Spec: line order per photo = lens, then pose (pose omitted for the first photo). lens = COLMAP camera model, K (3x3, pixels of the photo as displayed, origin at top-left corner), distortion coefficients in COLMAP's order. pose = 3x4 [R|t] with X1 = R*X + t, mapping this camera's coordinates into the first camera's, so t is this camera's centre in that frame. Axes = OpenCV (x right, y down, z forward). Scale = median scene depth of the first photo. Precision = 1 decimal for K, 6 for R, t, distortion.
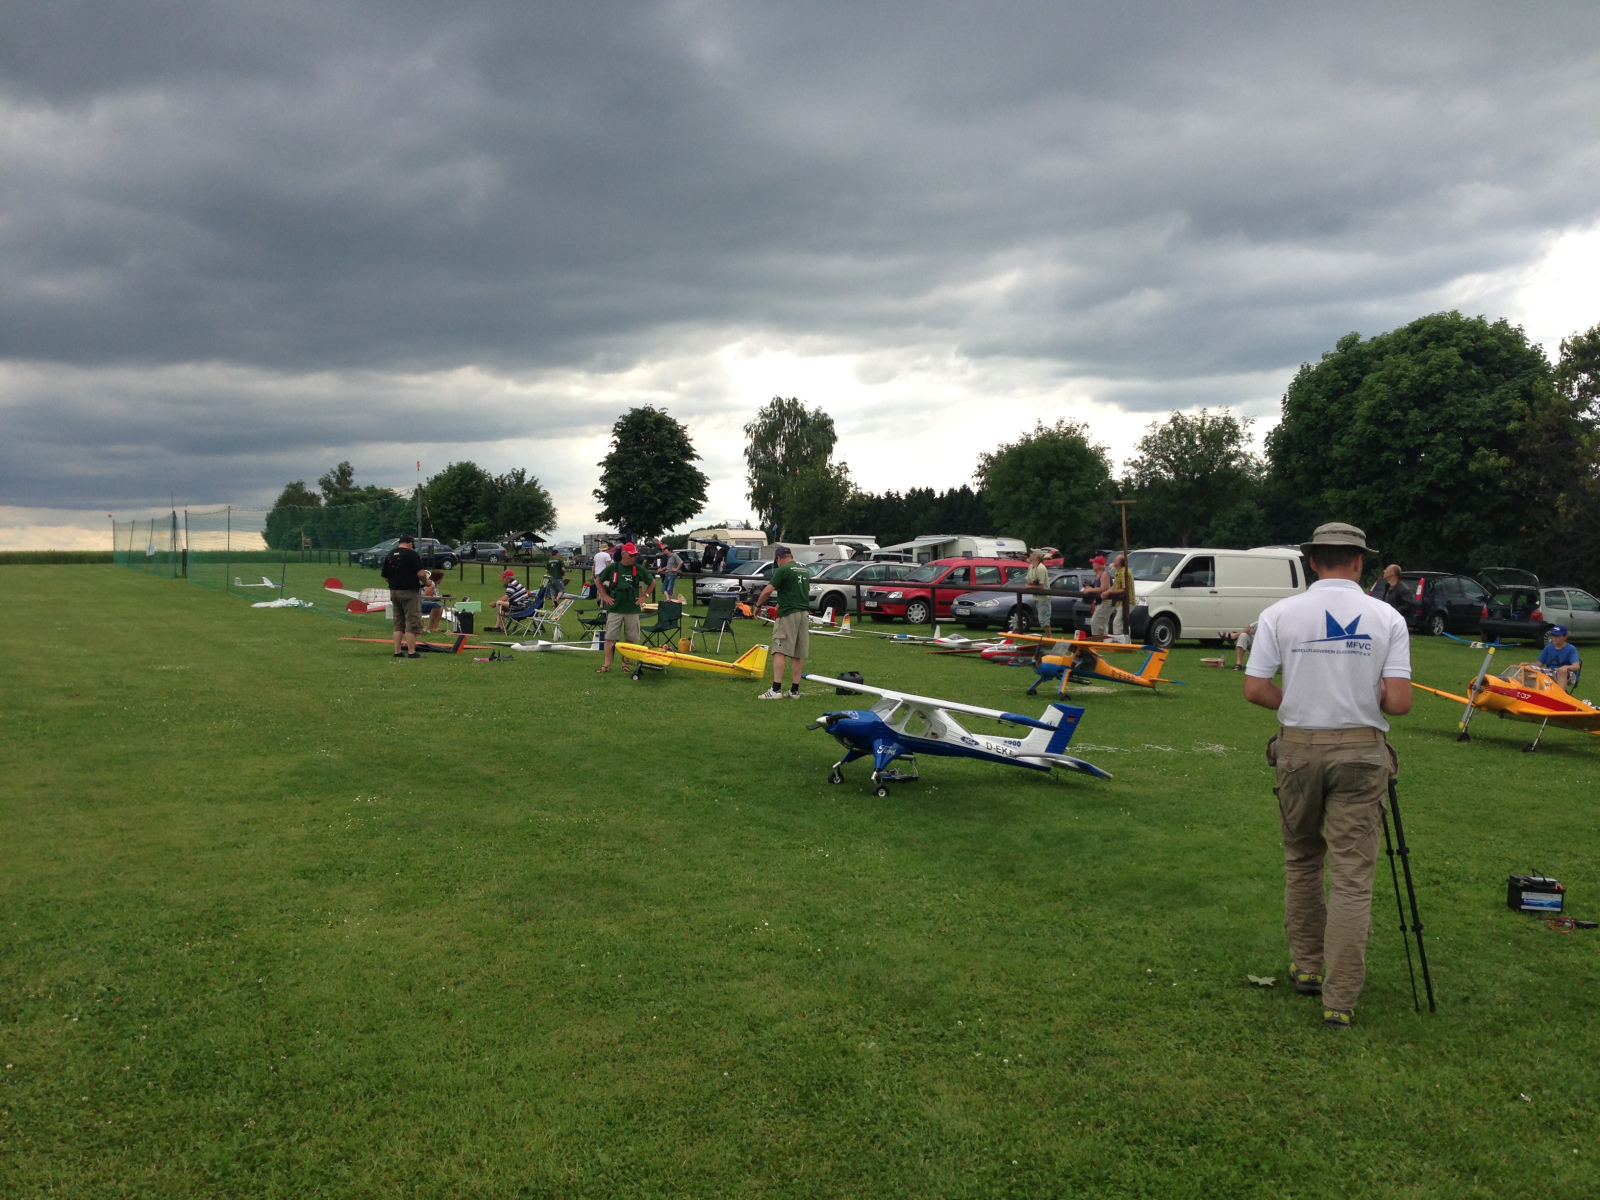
lens RADIAL K [[1456.6, 0, 808.4], [0, 1456.6, 583.9], [0, 0, 1]] dist [0.125930, -0.219654]
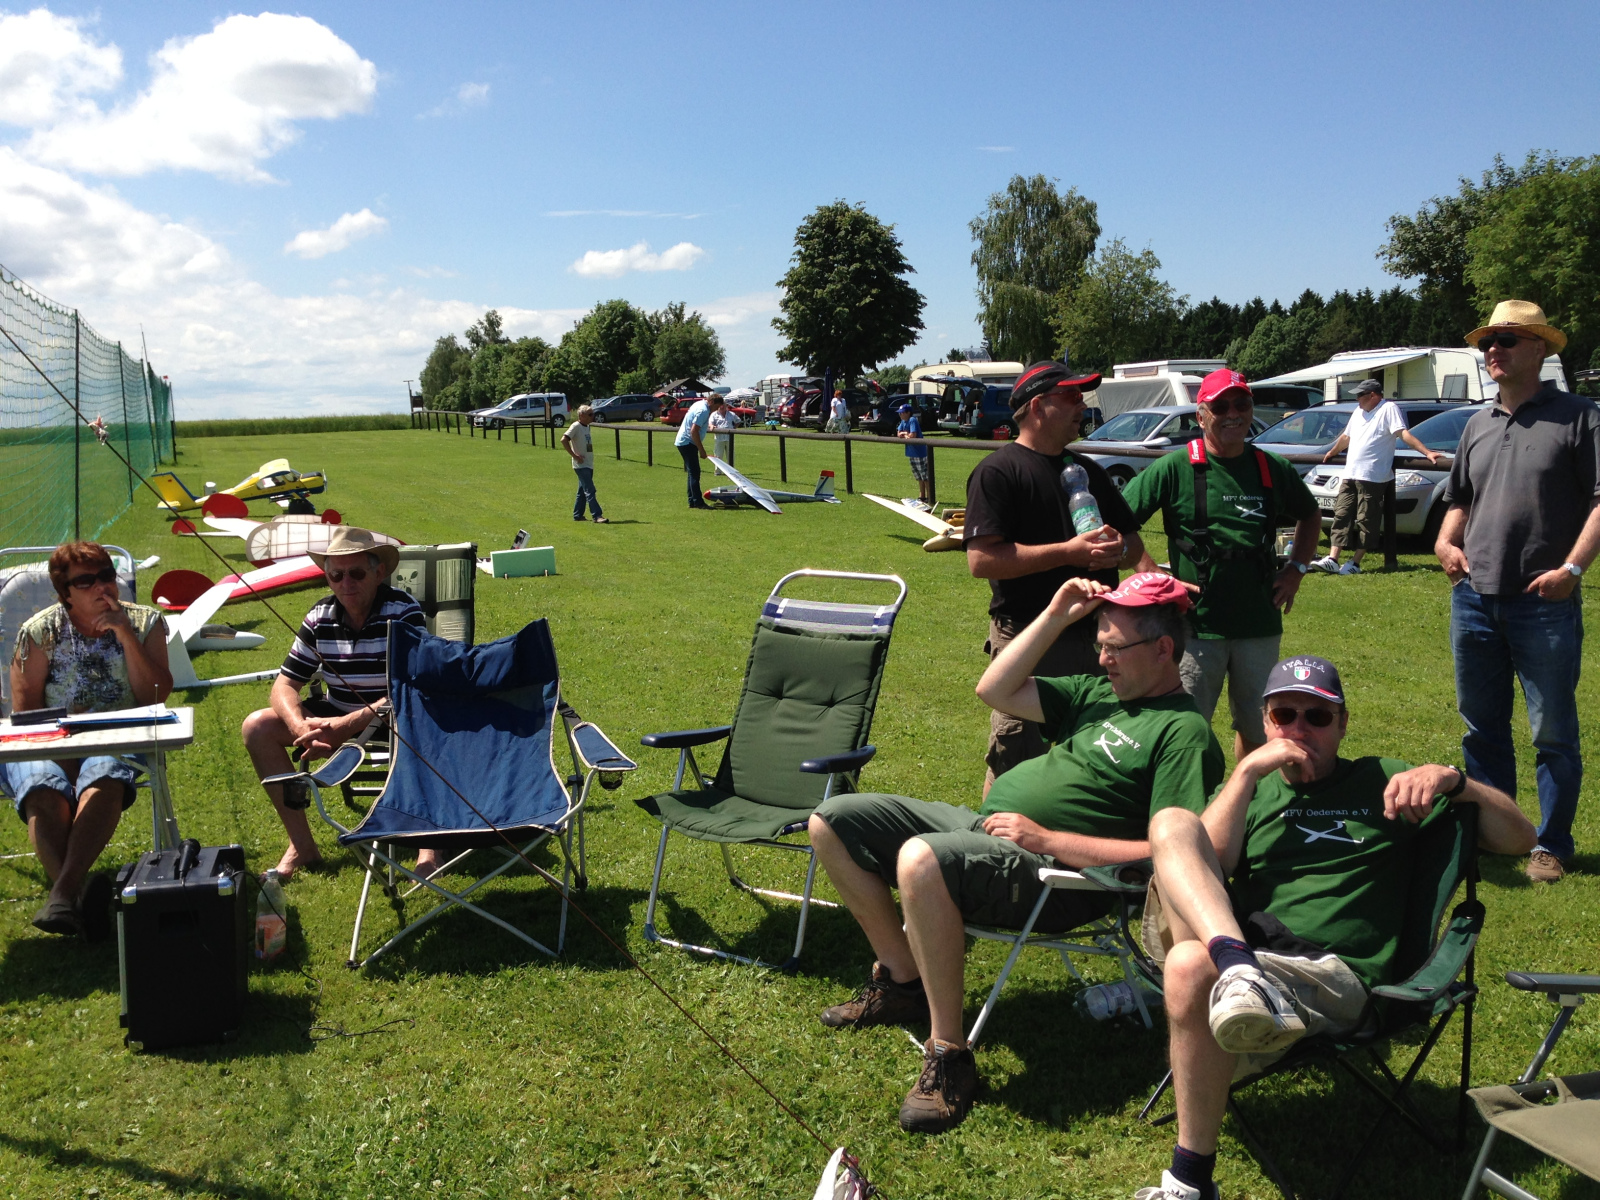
lens RADIAL K [[1456.6, 0, 808.4], [0, 1456.6, 583.9], [0, 0, 1]] dist [0.125930, -0.219654]
pose [[0.993080, -0.020995, -0.115545, -0.056441], [0.033026, 0.994111, 0.103216, -0.007185], [0.112698, -0.106318, 0.987925, 0.307671]]
